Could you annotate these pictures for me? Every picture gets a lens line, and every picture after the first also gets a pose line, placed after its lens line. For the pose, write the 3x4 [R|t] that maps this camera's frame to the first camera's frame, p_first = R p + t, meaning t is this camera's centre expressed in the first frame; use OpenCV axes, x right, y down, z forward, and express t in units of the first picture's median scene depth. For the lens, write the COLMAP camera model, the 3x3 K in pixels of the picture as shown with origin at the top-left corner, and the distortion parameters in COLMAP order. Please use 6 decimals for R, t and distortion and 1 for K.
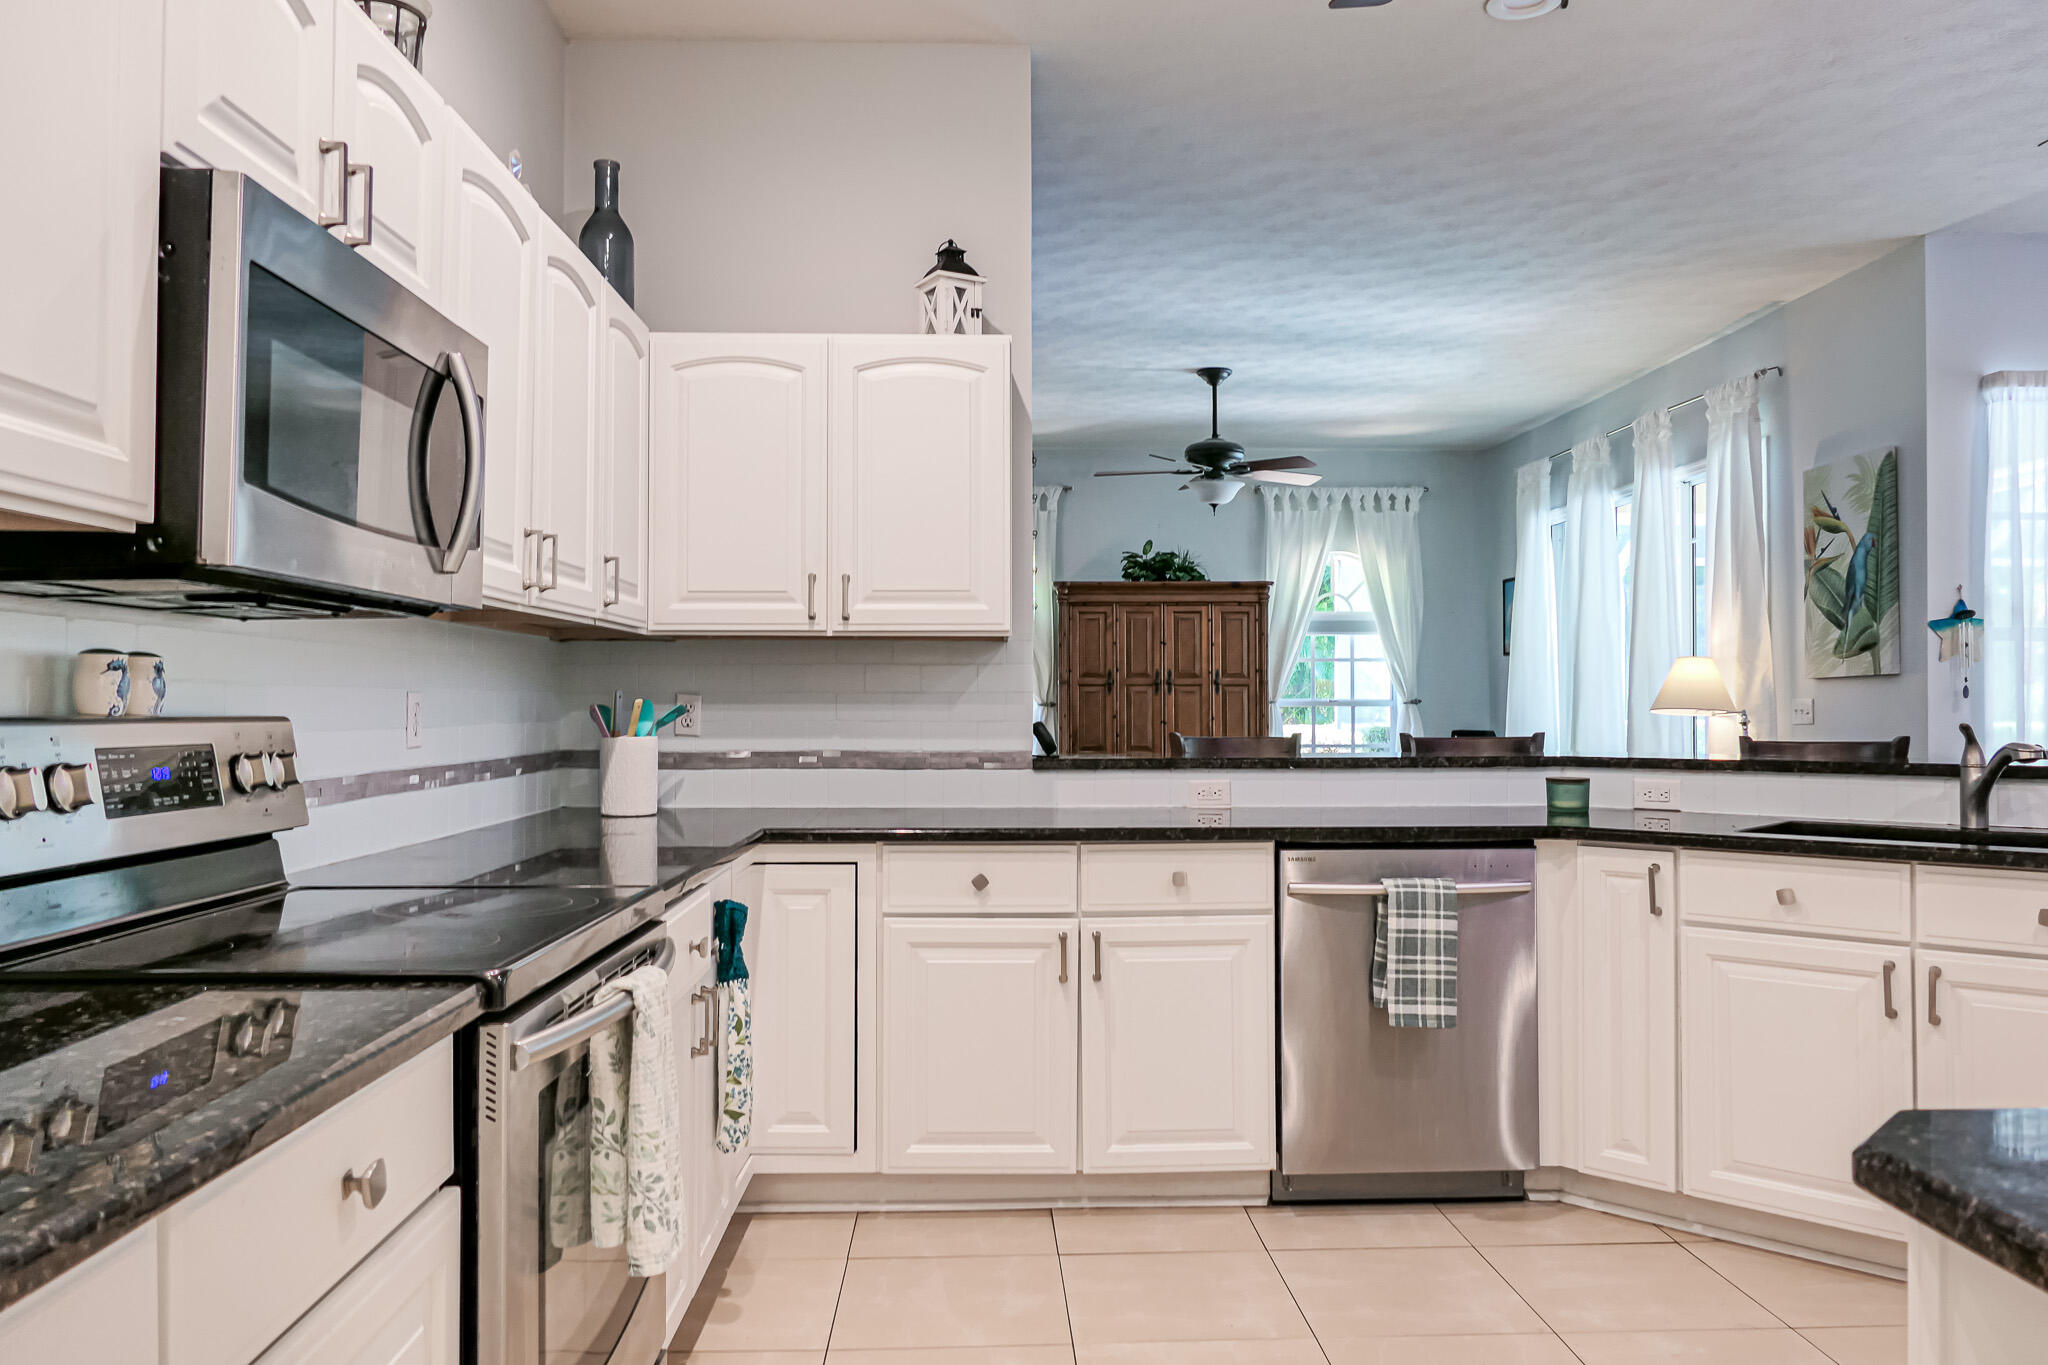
lens RADIAL K [[1495.2, 0, 1024.0], [0, 1495.2, 682.5], [0, 0, 1]] dist [-0.008273, -0.003674]
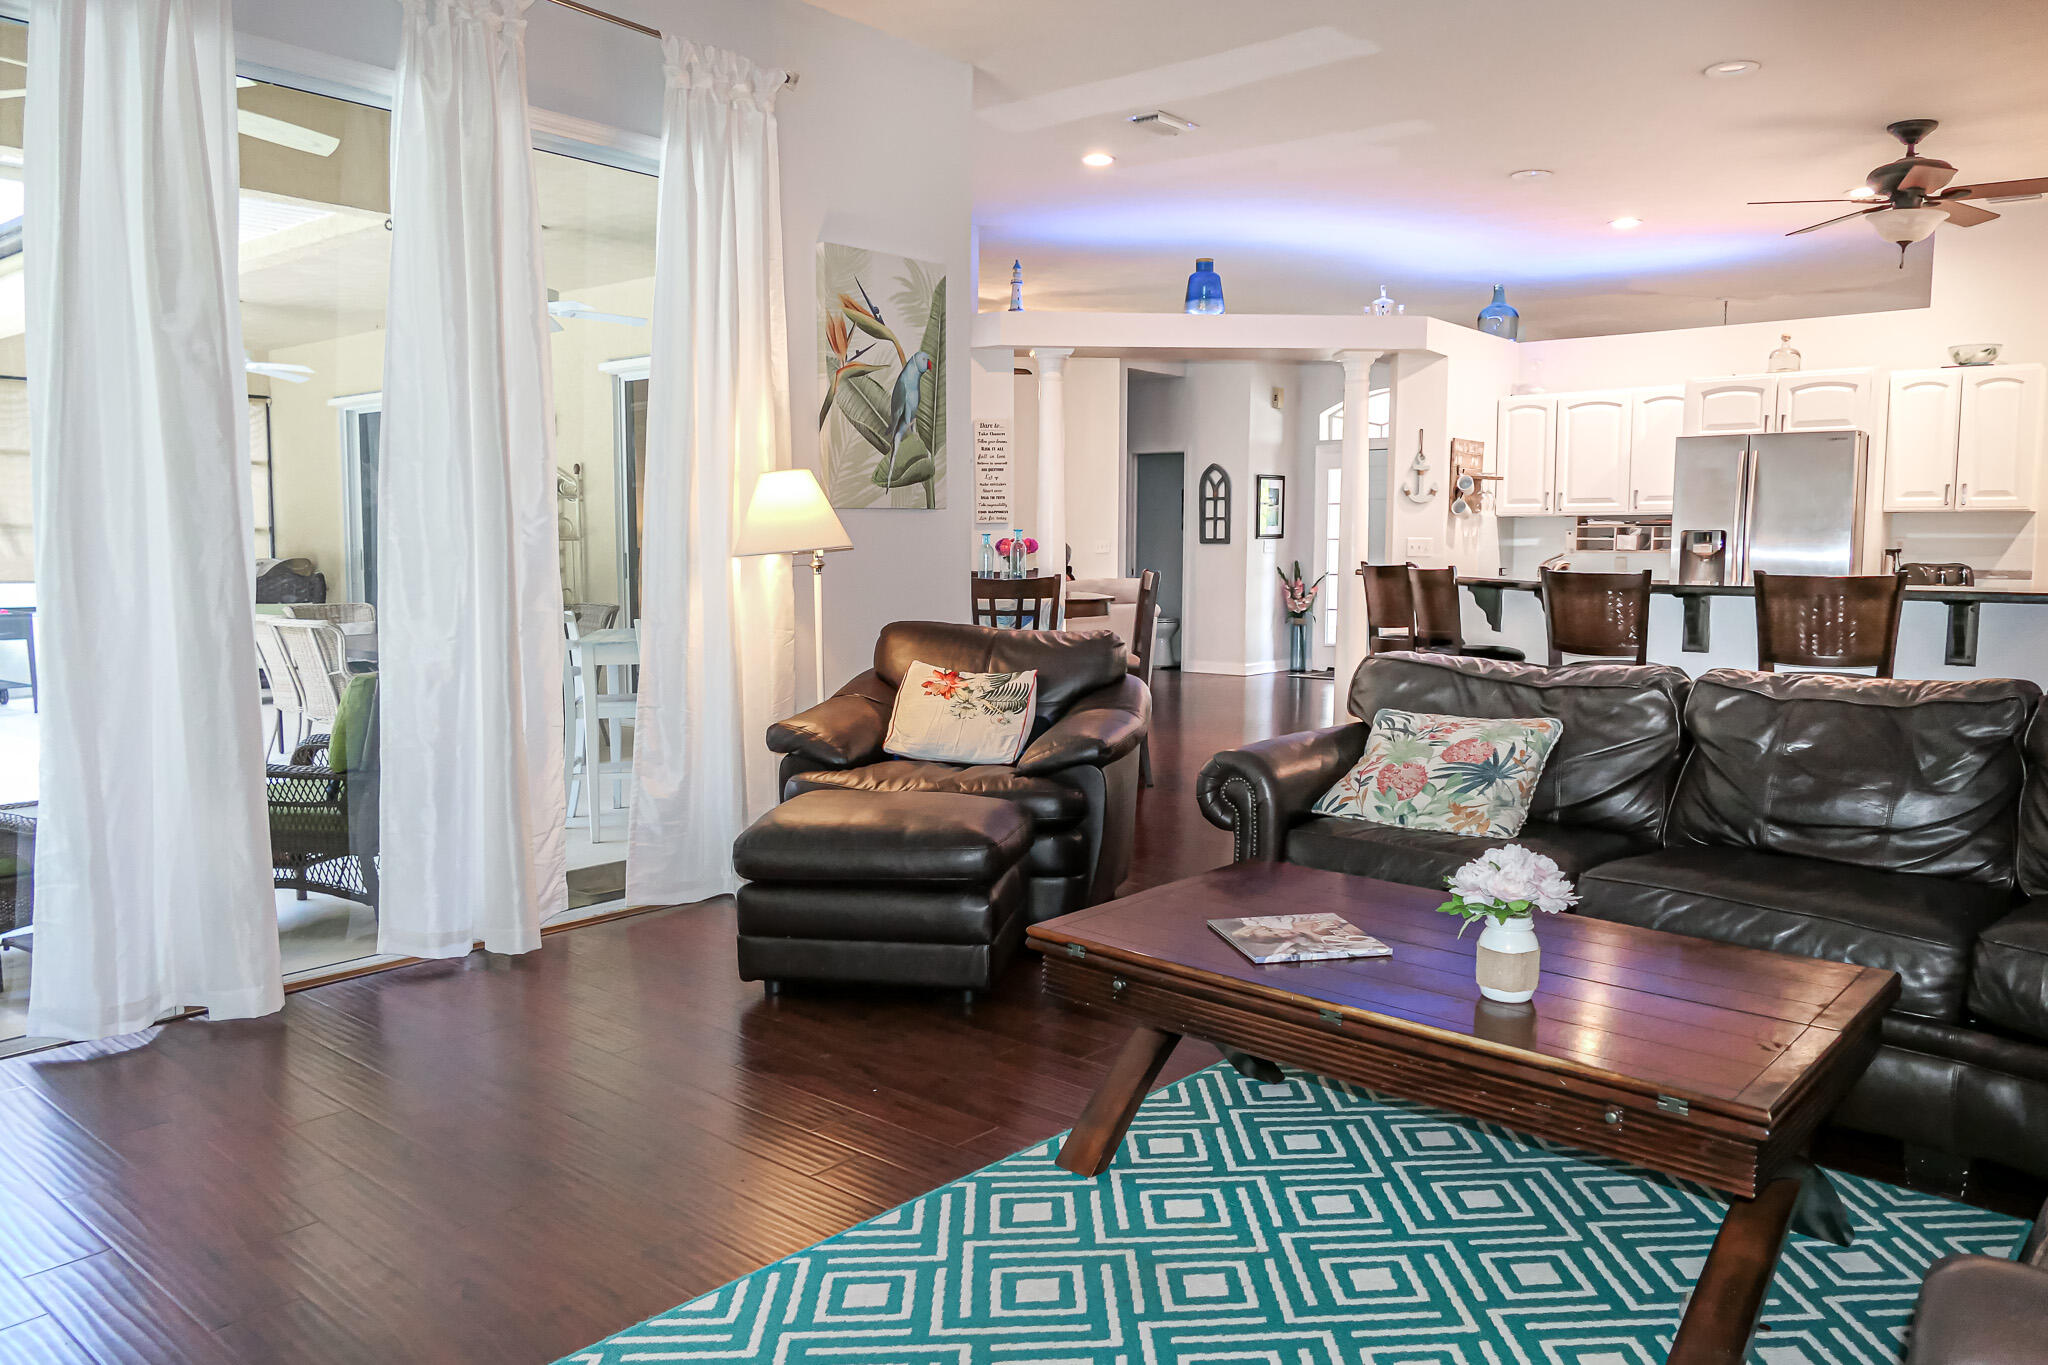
lens RADIAL K [[1467.5, 0, 1030.1], [0, 1467.5, 685.2], [0, 0, 1]] dist [-0.007831, 0.000639]
pose [[-0.739342, -0.067854, 0.669902, -0.095660], [-0.013794, 0.996227, 0.085684, 0.024678], [-0.673189, 0.054109, -0.737489, 1.611919]]
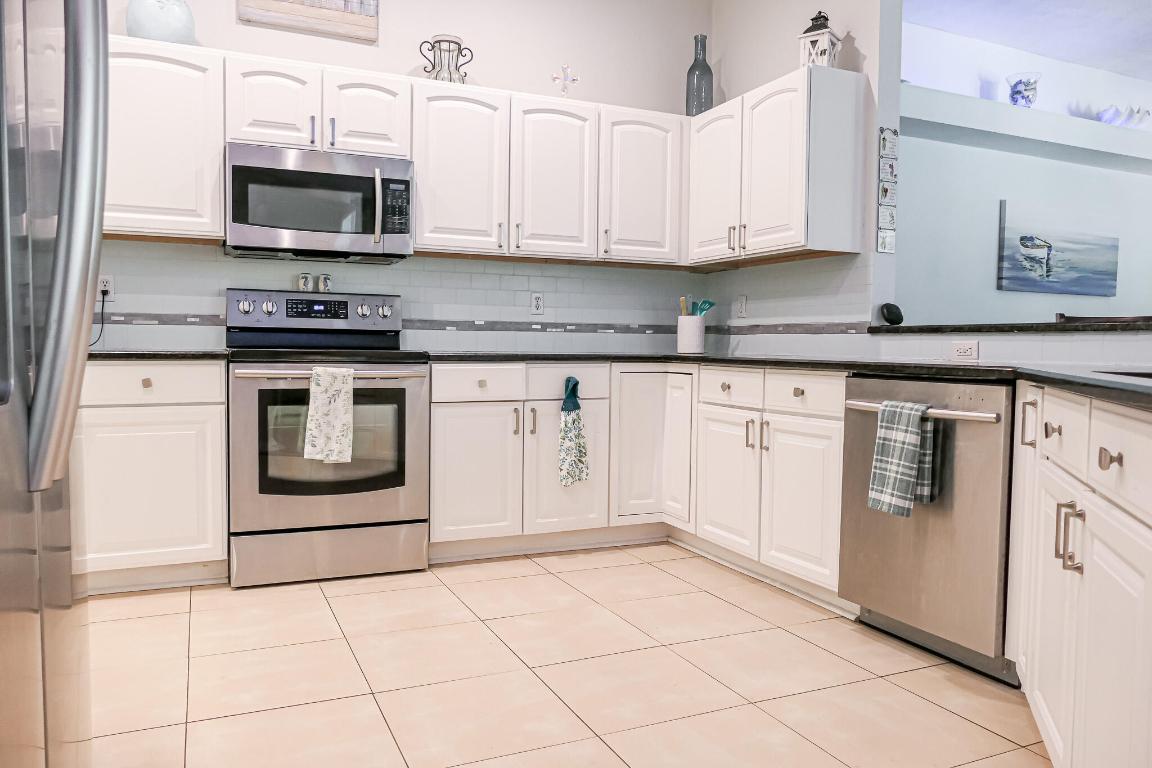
lens RADIAL K [[825.4, 0, 579.4], [0, 825.4, 385.5], [0, 0, 1]] dist [-0.007831, 0.000639]
pose [[0.378276, 0.050919, -0.924291, 0.460959], [-0.000041, 0.998487, 0.054989, 0.043080], [0.925693, -0.020764, 0.377706, 0.258970]]
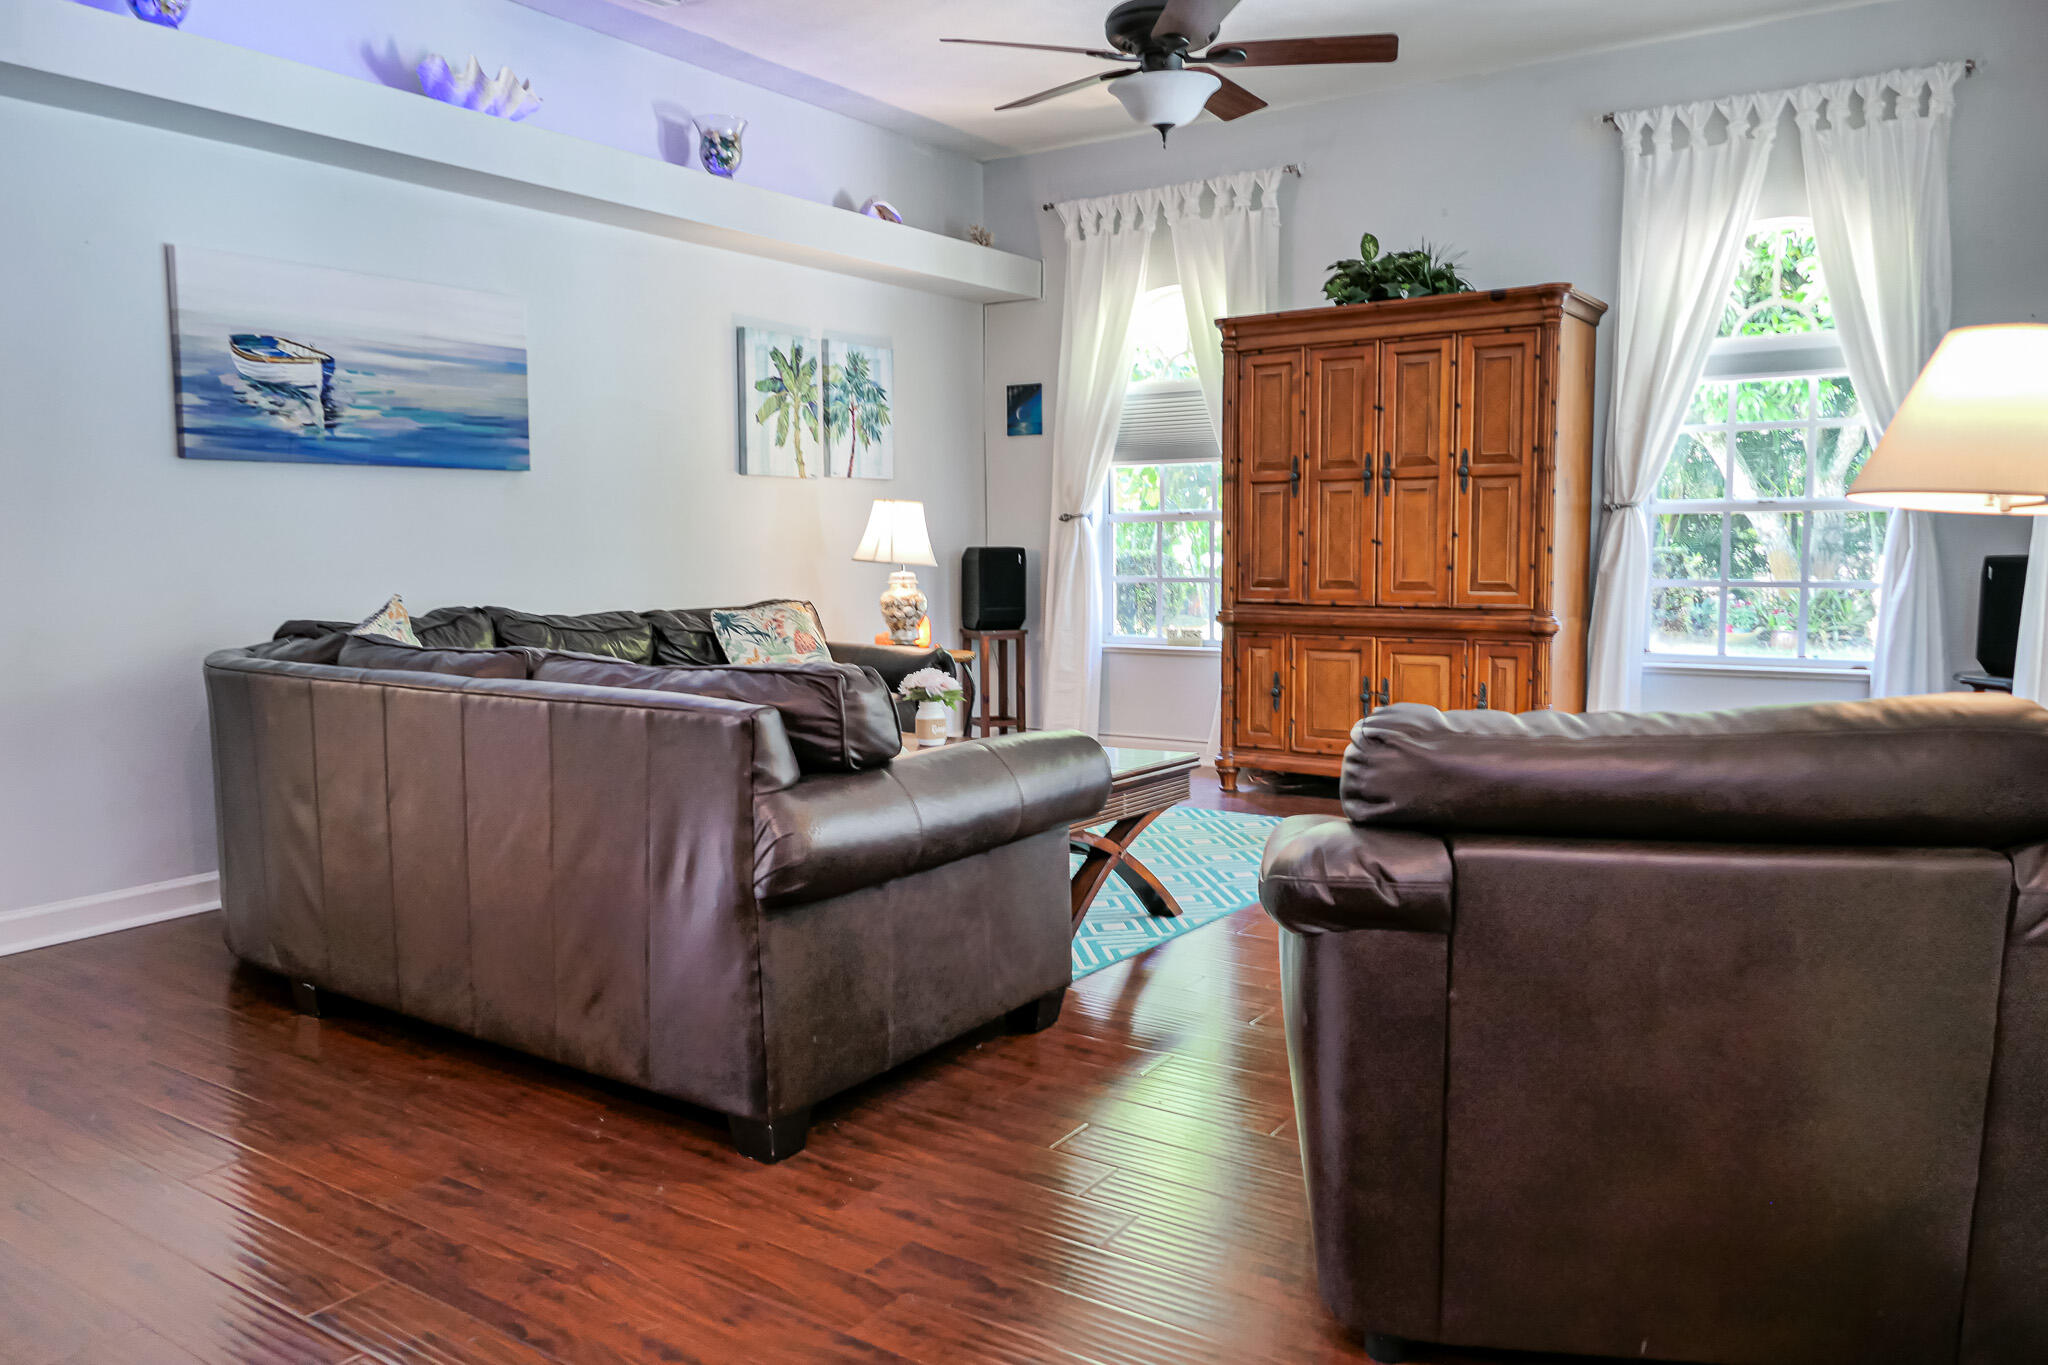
lens RADIAL K [[1495.2, 0, 1024.0], [0, 1495.2, 682.5], [0, 0, 1]] dist [-0.008273, -0.003674]
pose [[0.809114, 0.052095, -0.585338, 0.530437], [0.016825, 0.993601, 0.111689, 0.021385], [0.587410, -0.100218, 0.803060, 0.683776]]
